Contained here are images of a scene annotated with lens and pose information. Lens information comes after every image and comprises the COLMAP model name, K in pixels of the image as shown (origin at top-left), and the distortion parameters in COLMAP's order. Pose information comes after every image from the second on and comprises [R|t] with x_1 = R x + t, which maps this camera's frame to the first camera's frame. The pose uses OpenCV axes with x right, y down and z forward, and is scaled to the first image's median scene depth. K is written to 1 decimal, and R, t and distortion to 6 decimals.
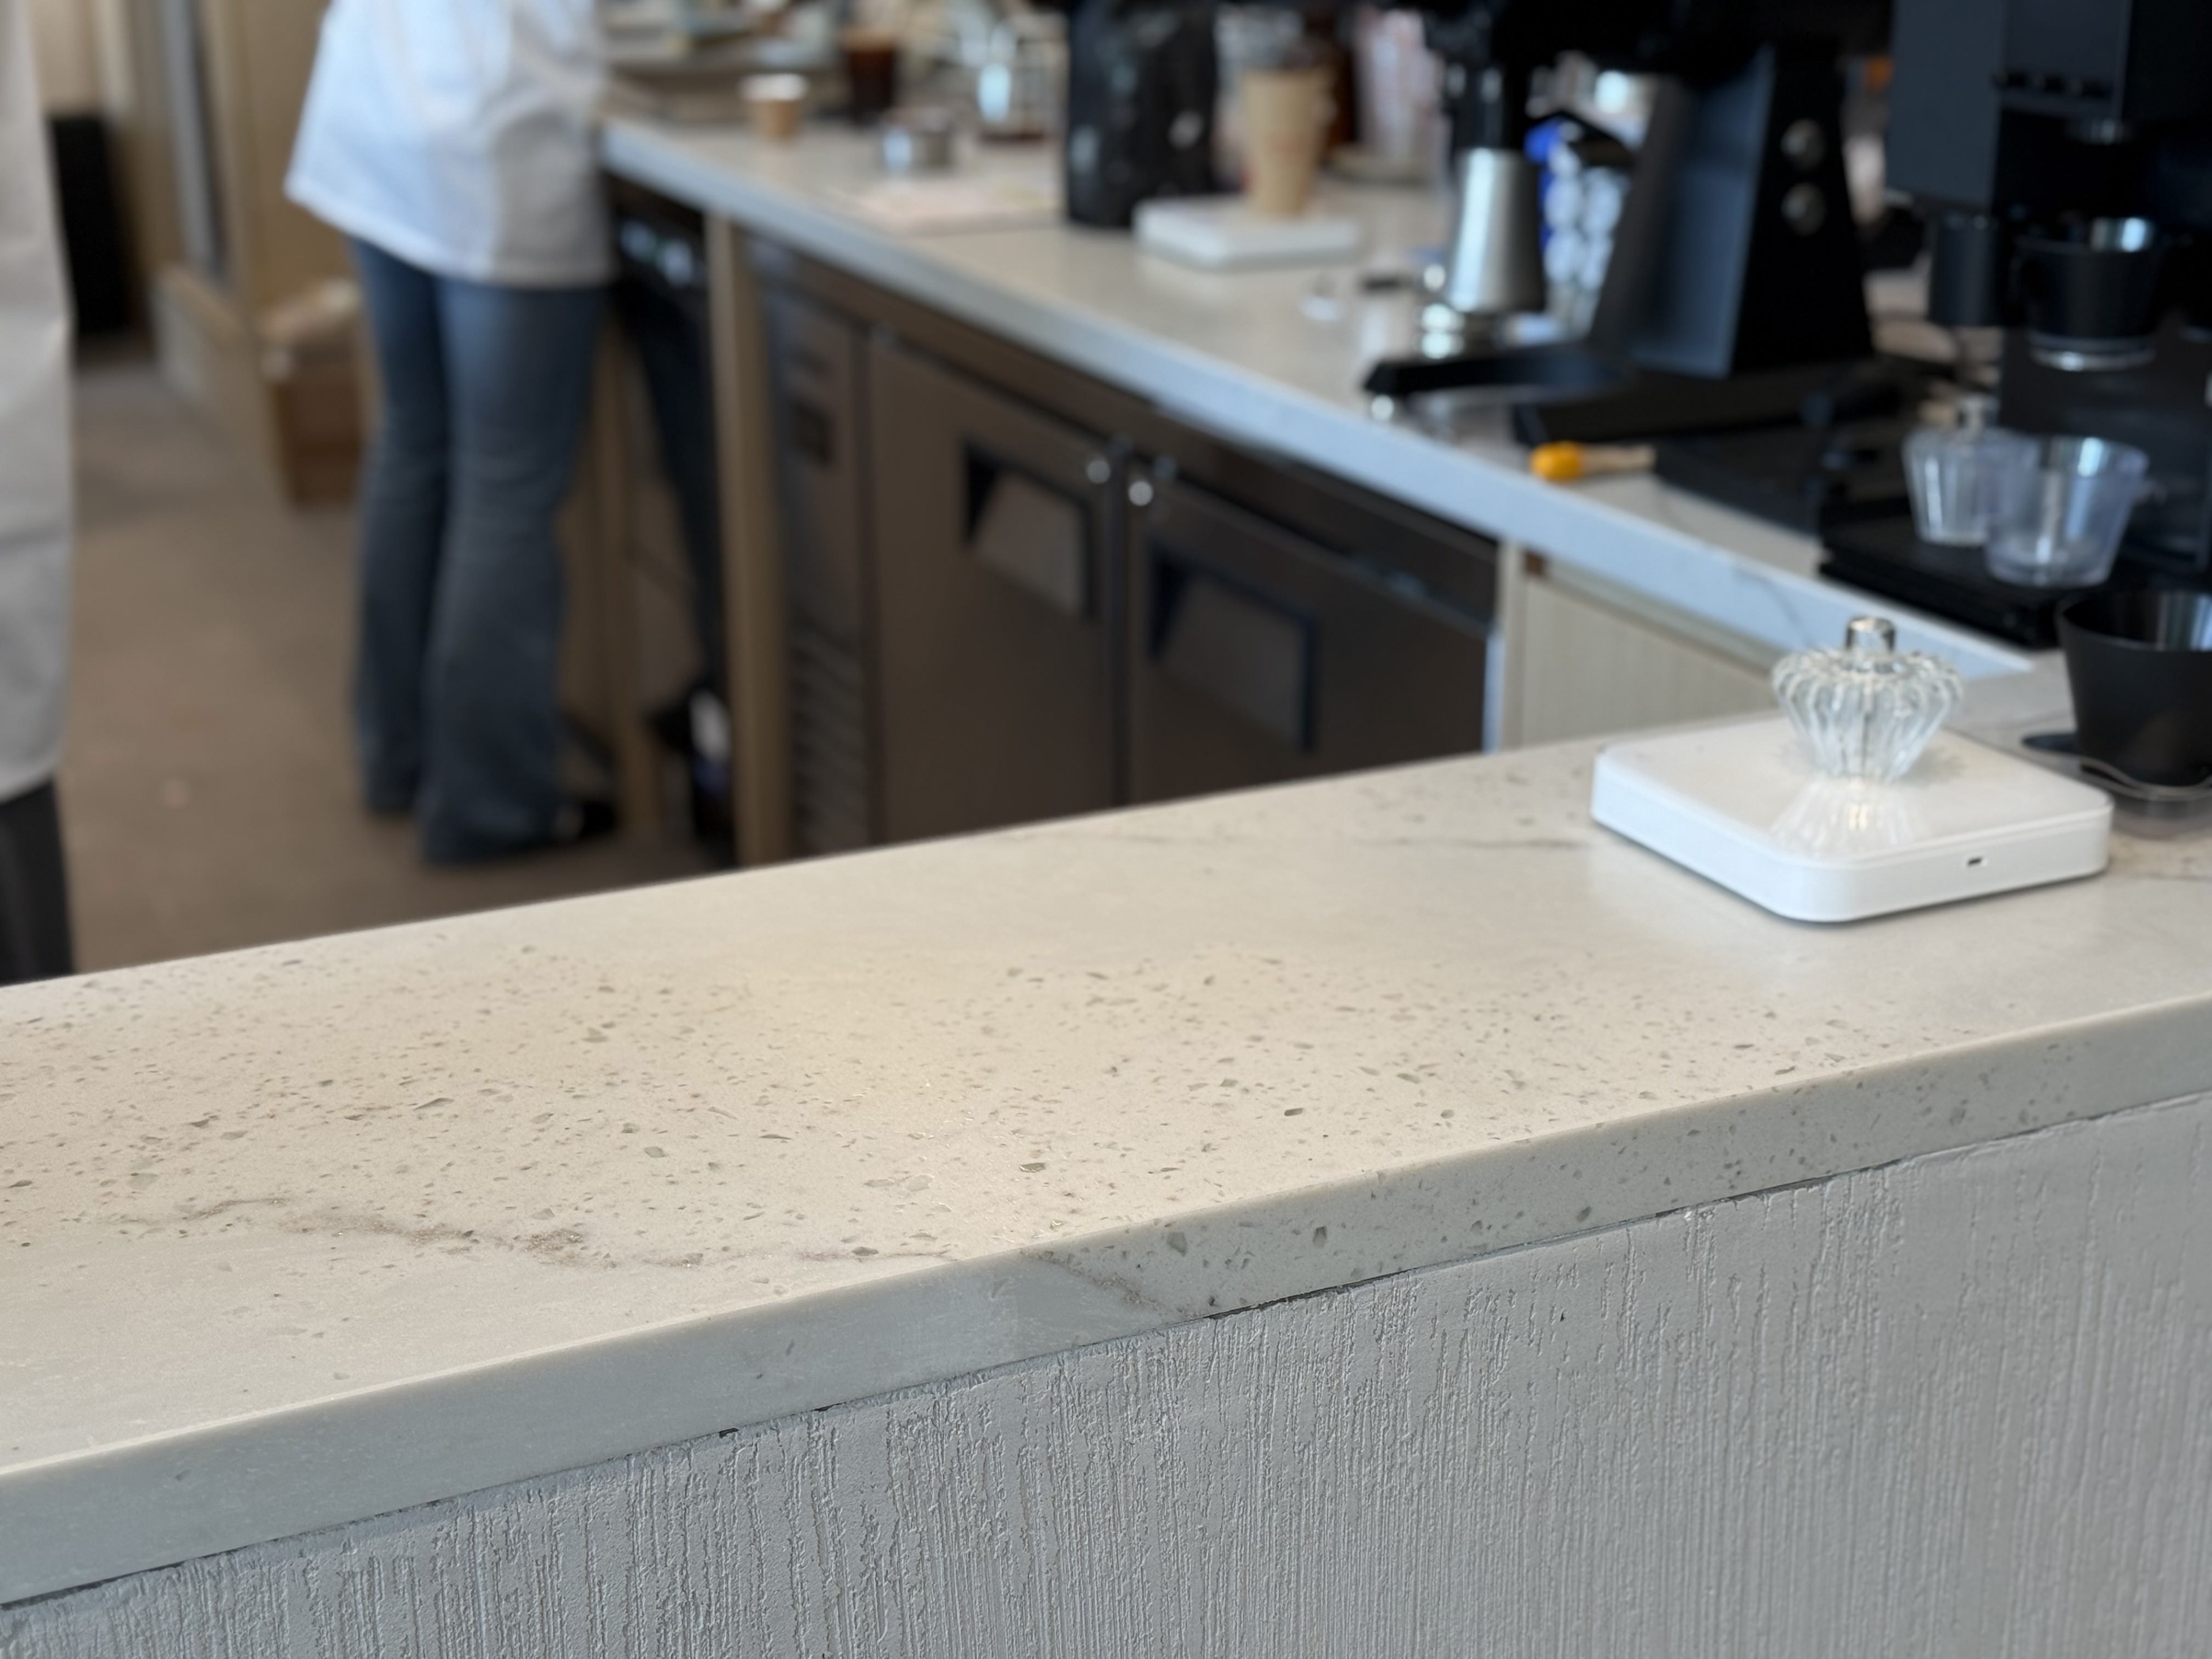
lens RADIAL K [[3046.3, 0, 1109.6], [0, 3046.3, 813.0], [0, 0, 1]] dist [0.117347, 0.000000]
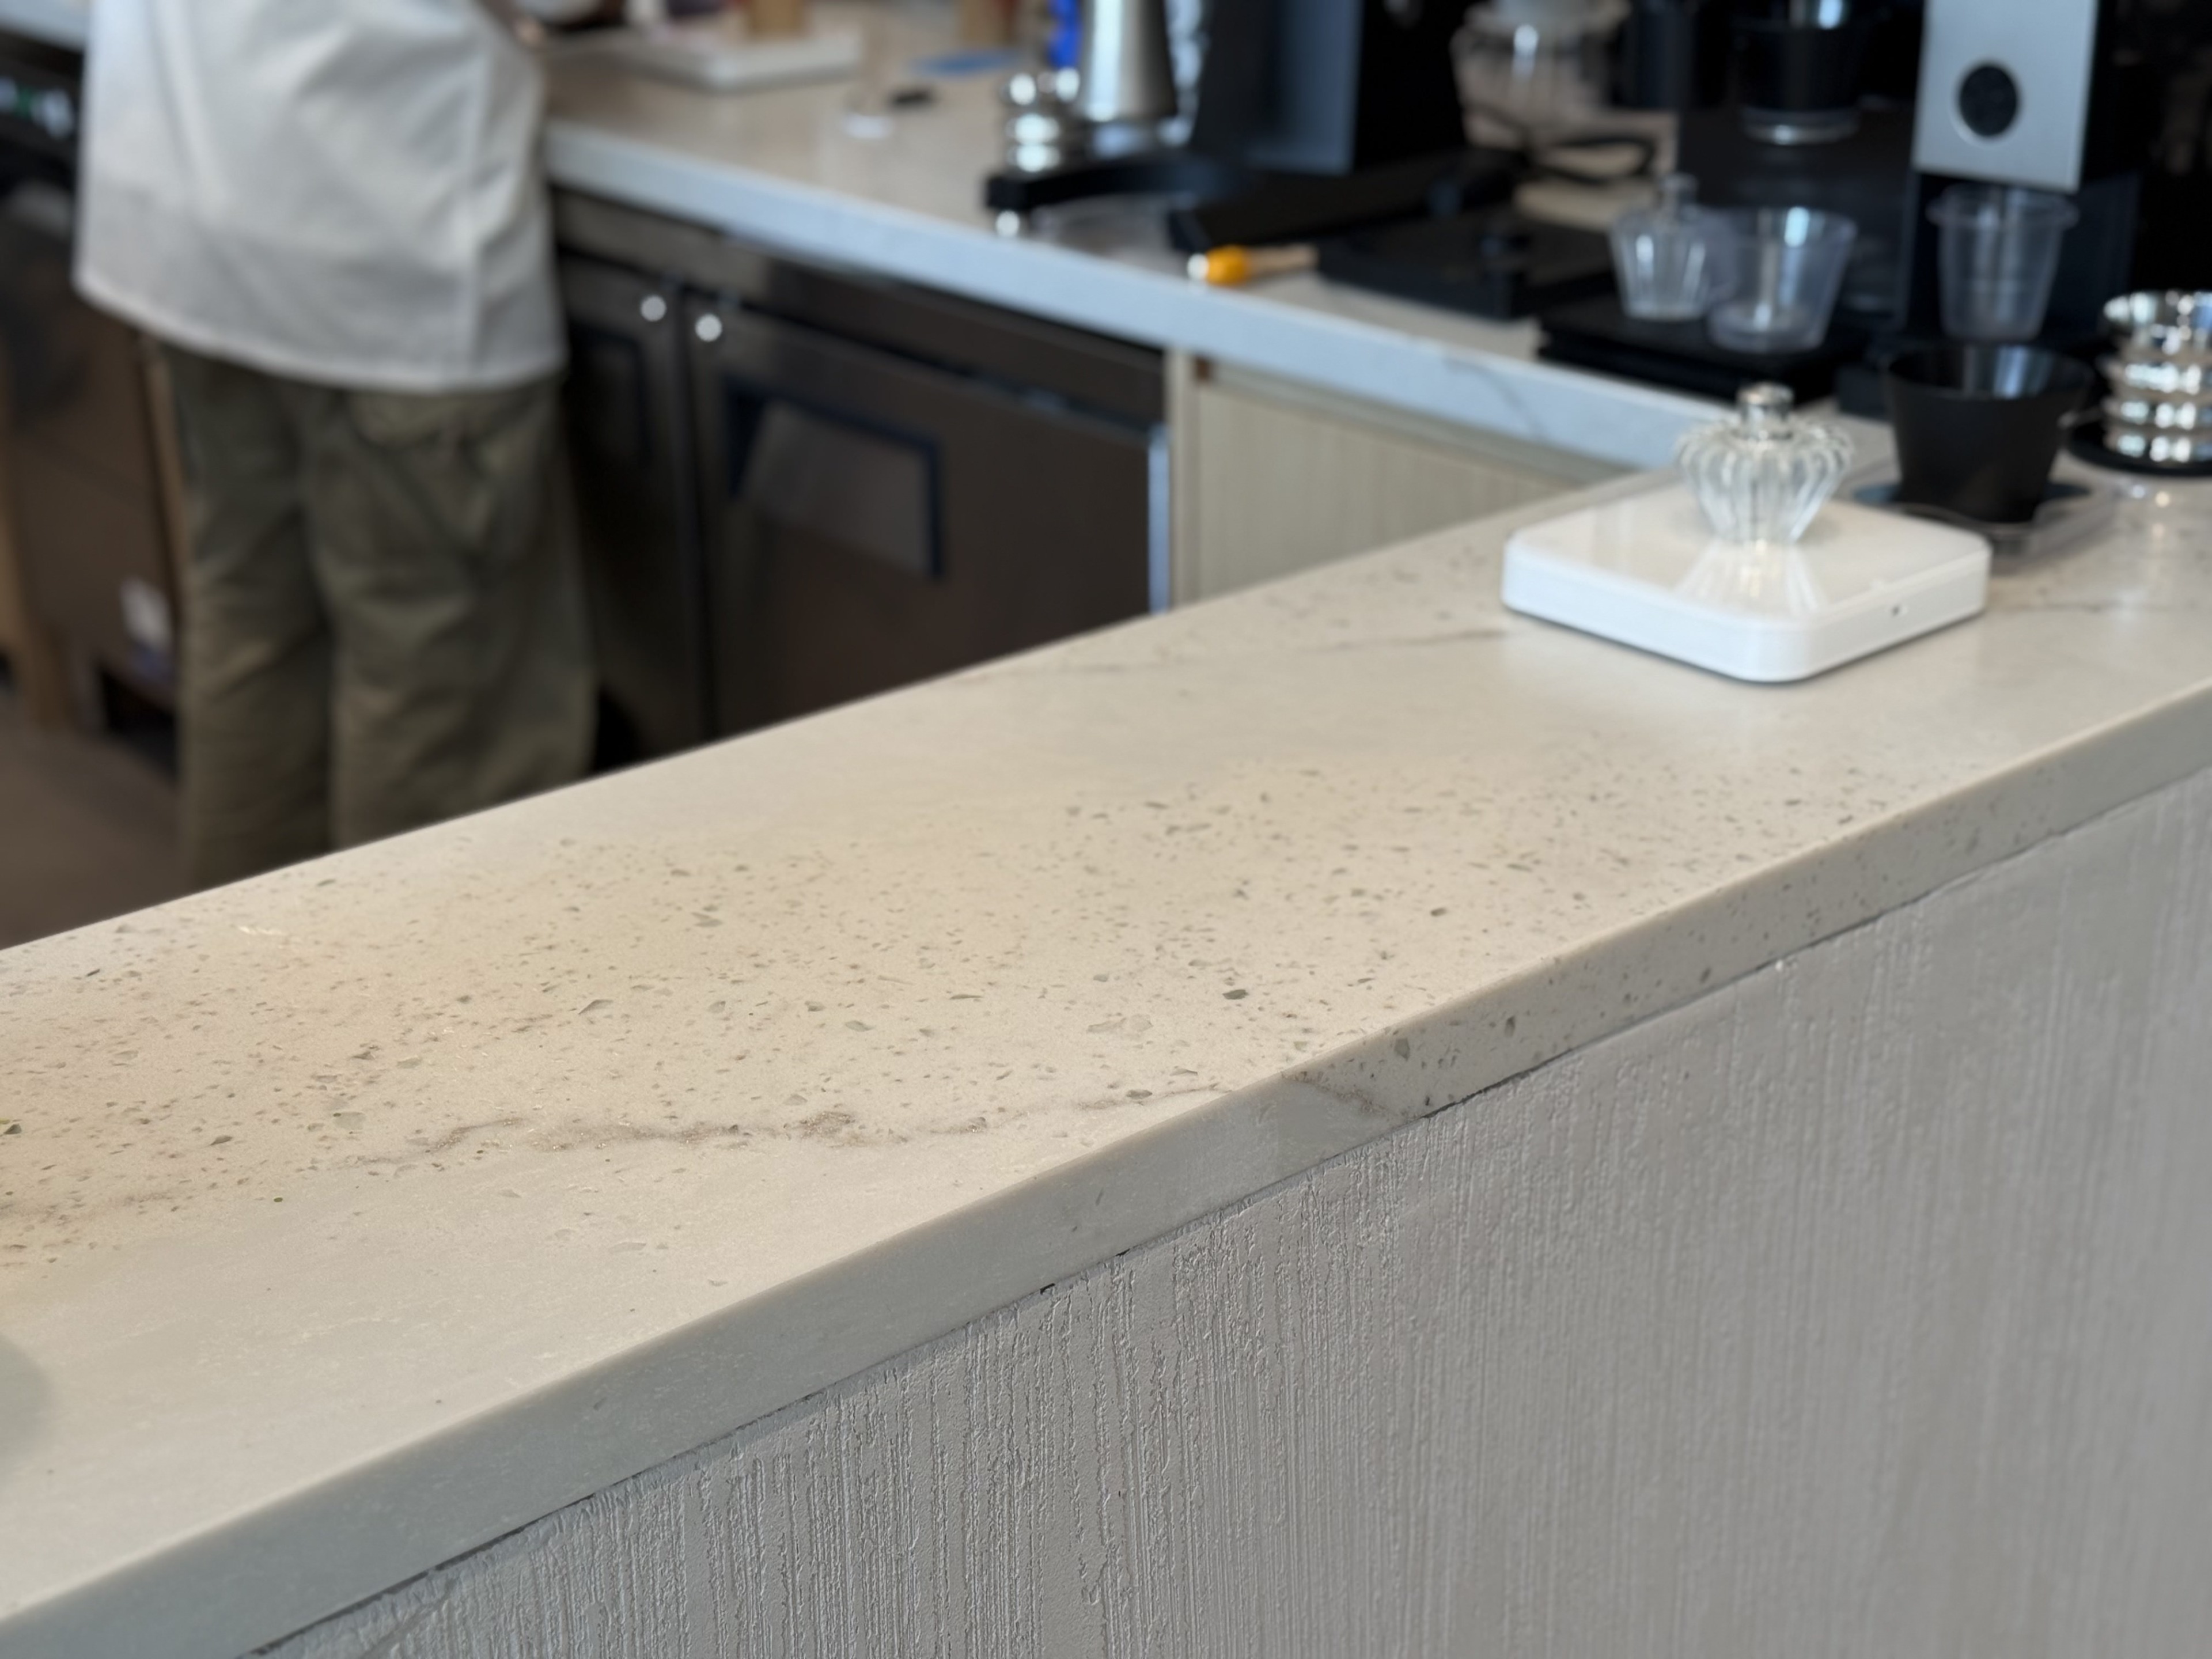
lens RADIAL K [[3046.3, 0, 1107.3], [0, 3046.3, 839.1], [0, 0, 1]] dist [0.117347, 0.000000]
pose [[0.965702, -0.110970, 0.234747, -0.265465], [0.095386, 0.992476, 0.076768, -0.014607], [-0.241499, -0.051744, 0.969020, 0.031974]]
